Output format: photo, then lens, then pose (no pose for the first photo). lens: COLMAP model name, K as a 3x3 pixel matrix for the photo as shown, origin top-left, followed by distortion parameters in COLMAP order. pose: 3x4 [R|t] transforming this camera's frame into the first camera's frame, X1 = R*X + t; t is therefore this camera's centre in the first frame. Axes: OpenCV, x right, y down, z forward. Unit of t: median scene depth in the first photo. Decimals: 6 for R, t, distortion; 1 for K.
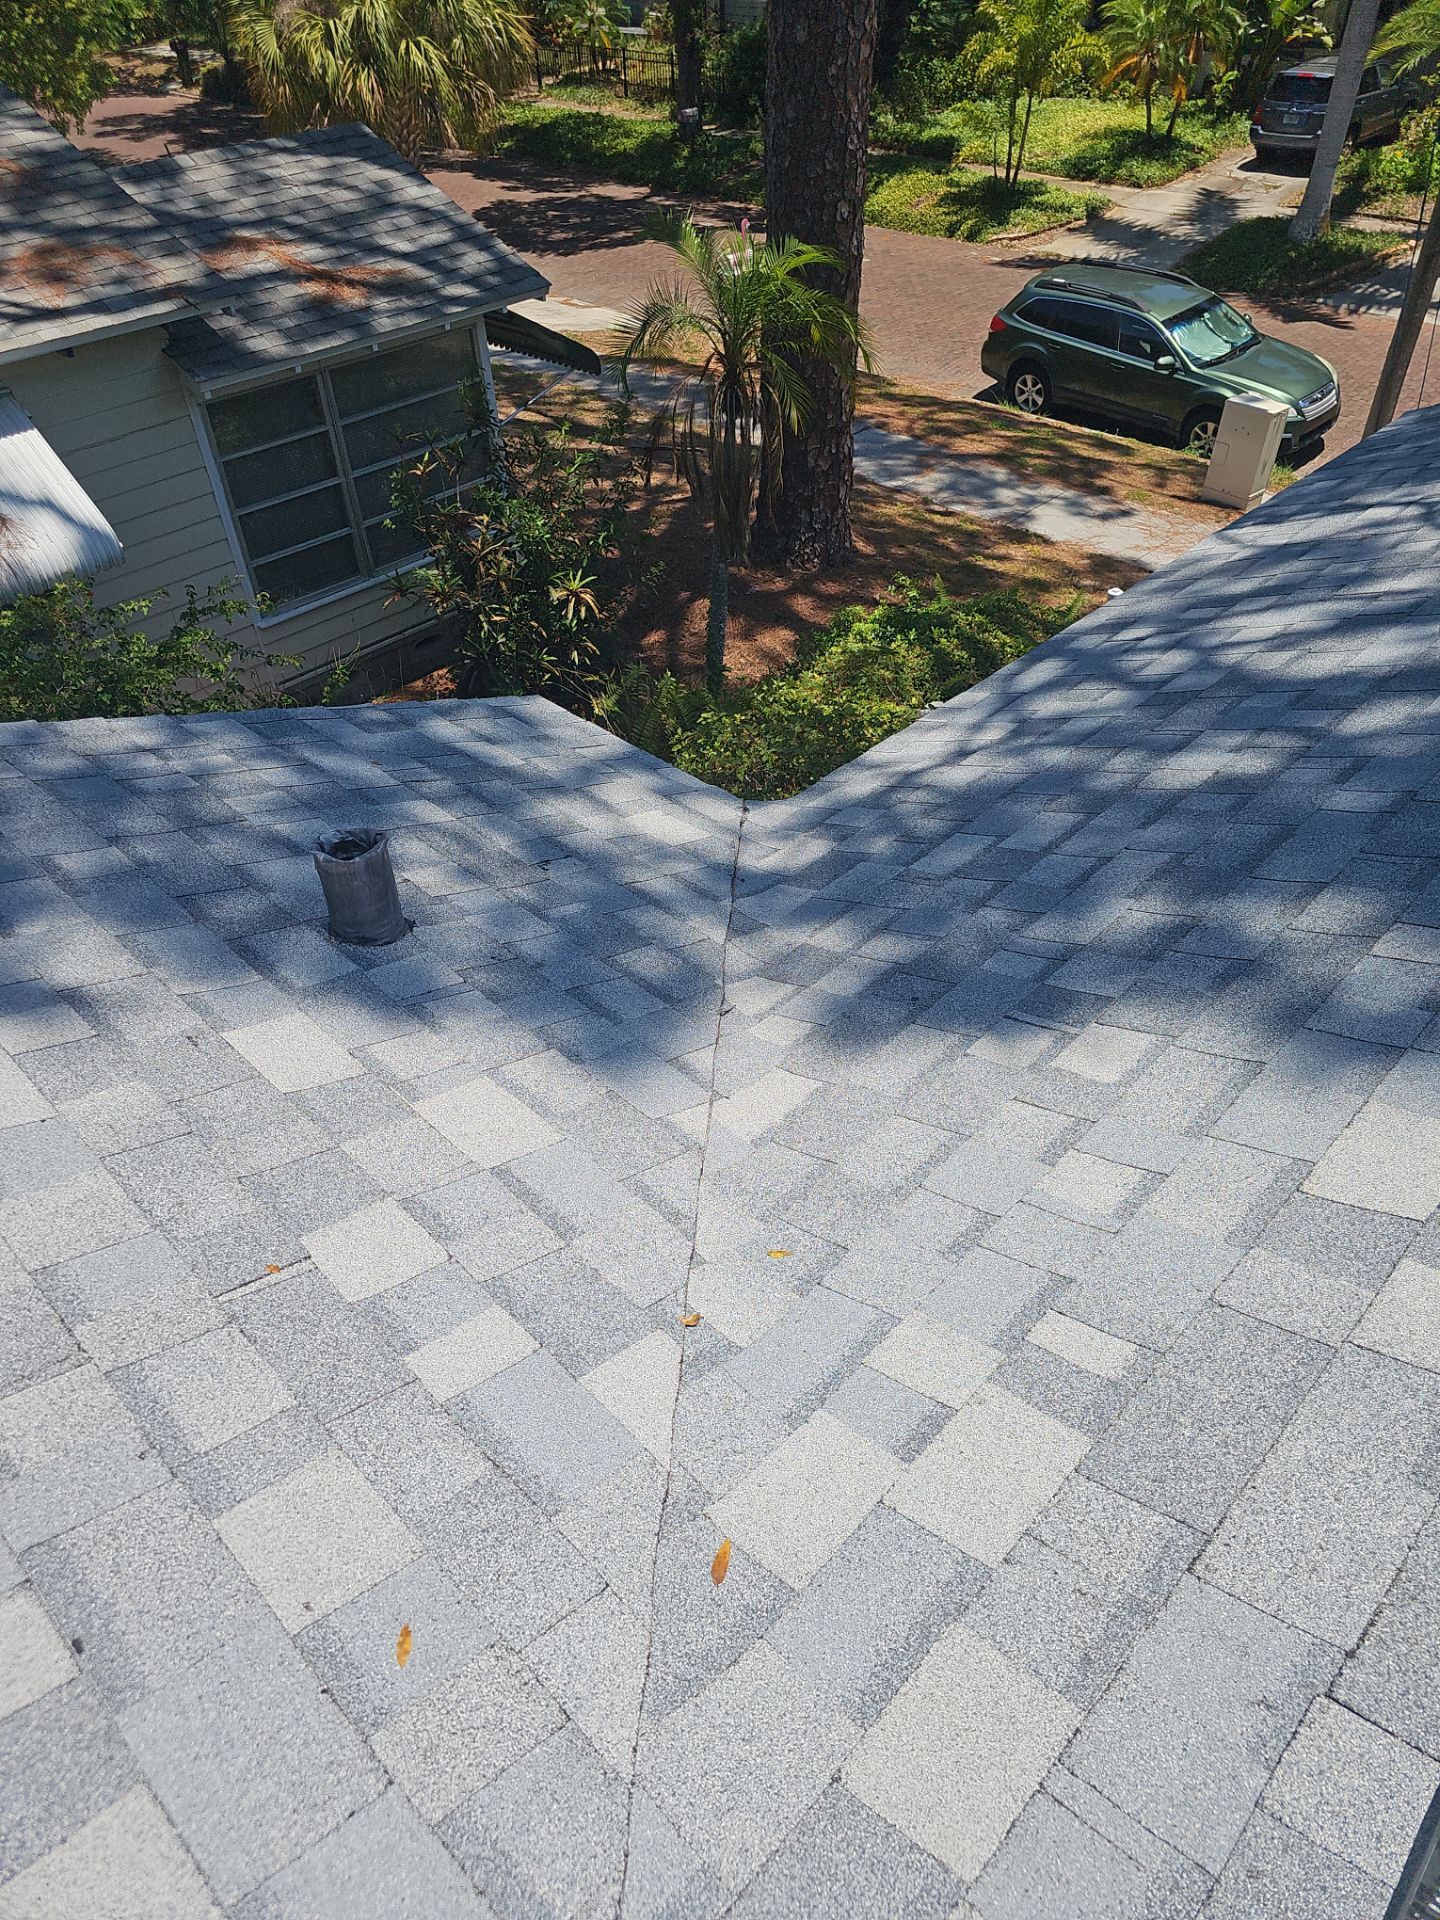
lens RADIAL K [[1294.7, 0, 720.0], [0, 1294.7, 960.0], [0, 0, 1]] dist [0.012246, -0.003184]
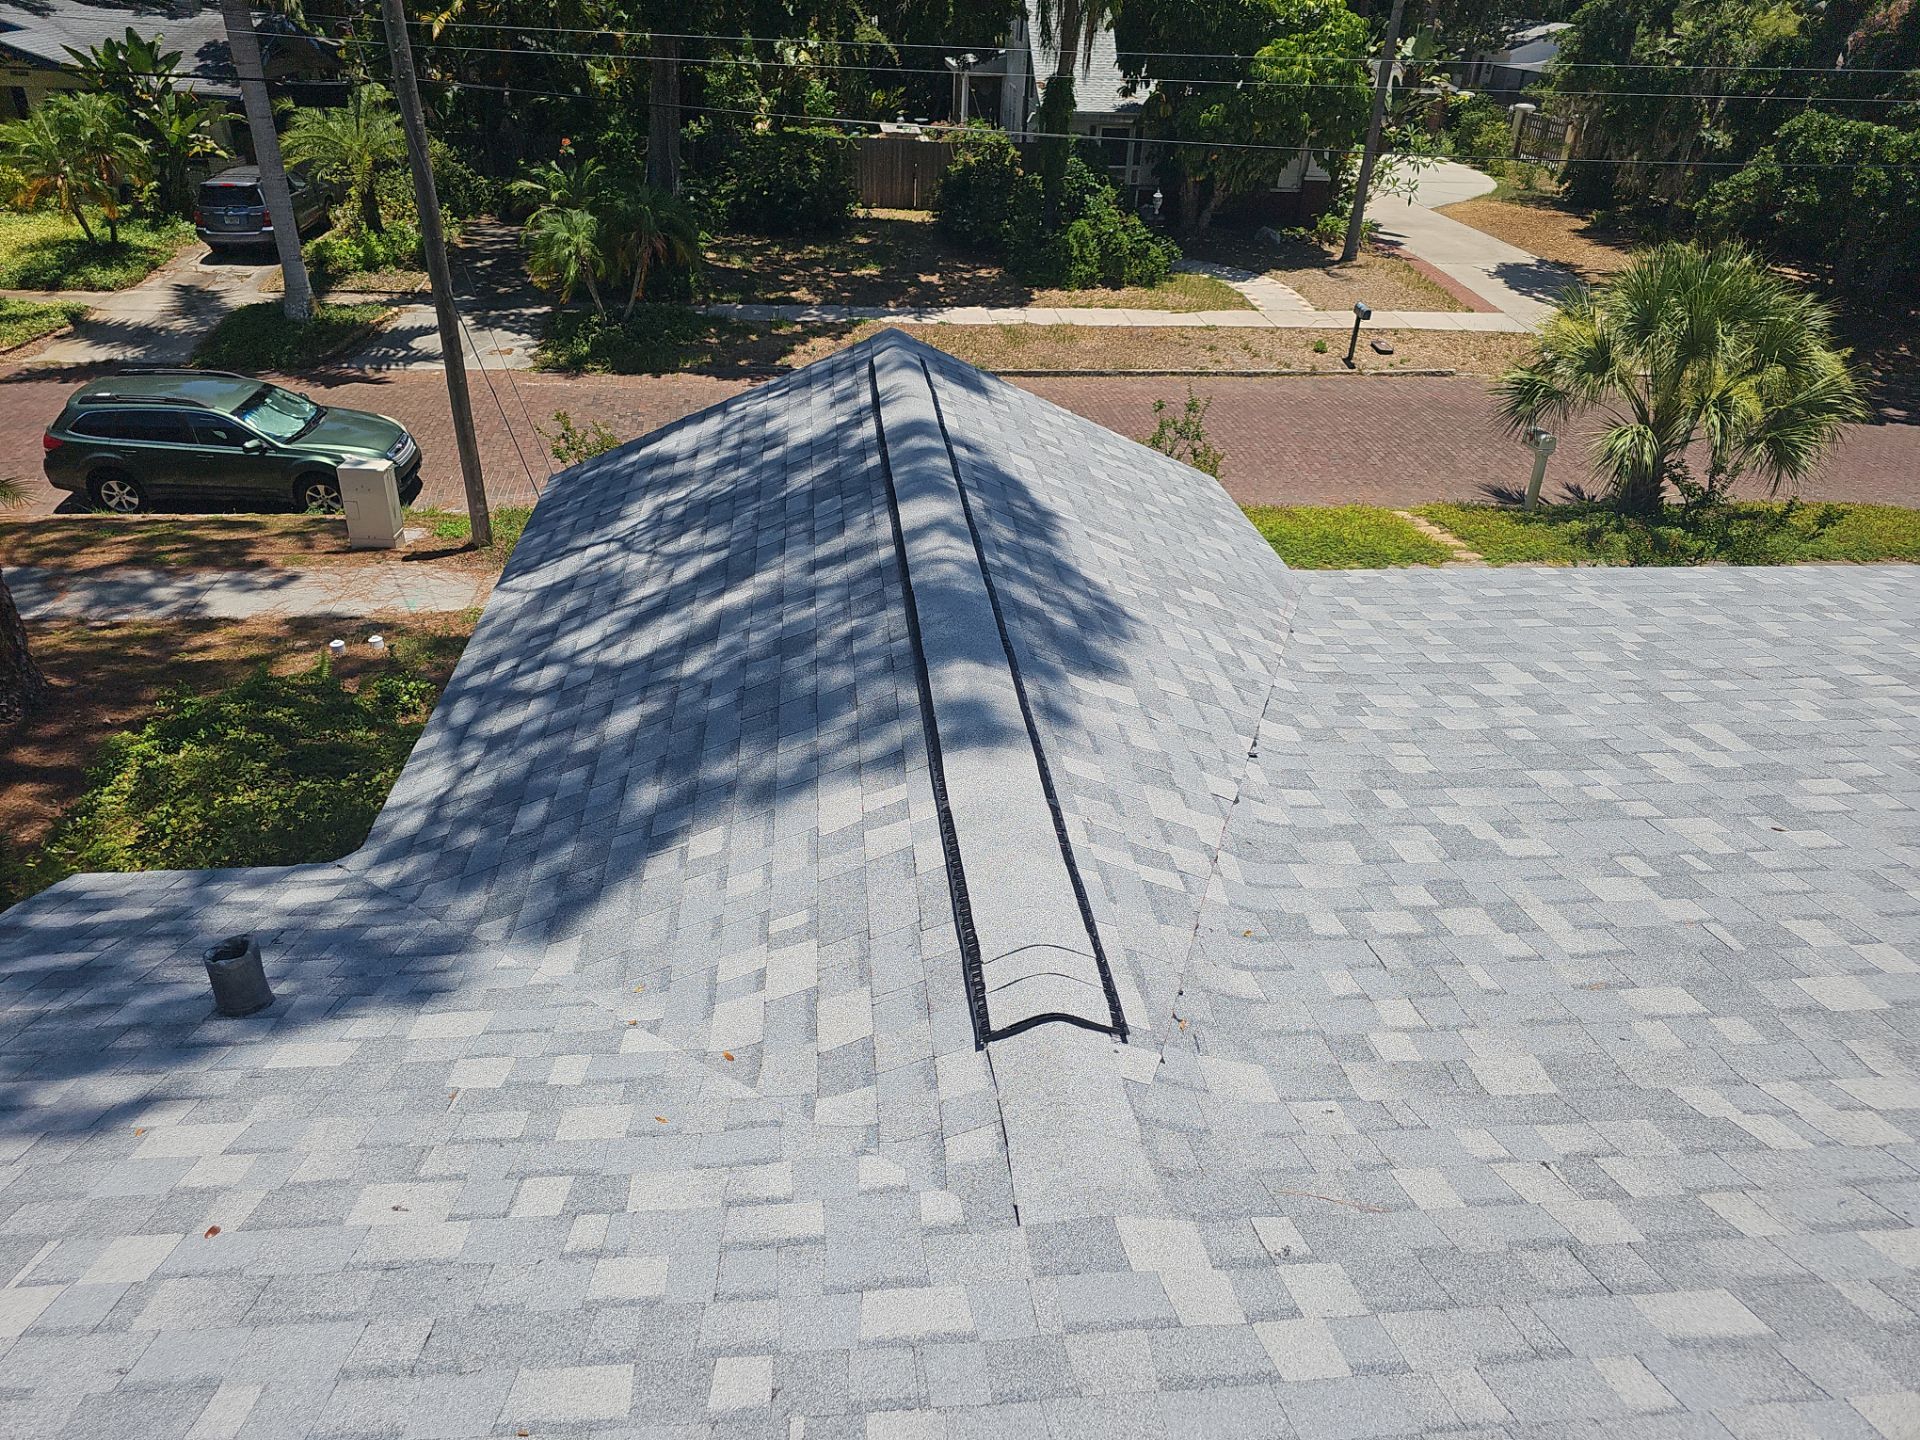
lens RADIAL K [[1294.7, 0, 960.0], [0, 1294.7, 720.0], [0, 0, 1]] dist [0.012246, -0.003184]
pose [[0.645749, -0.351741, 0.677707, -0.102248], [0.463435, 0.885943, 0.018238, 0.005945], [-0.606825, 0.302296, 0.735106, -0.110190]]
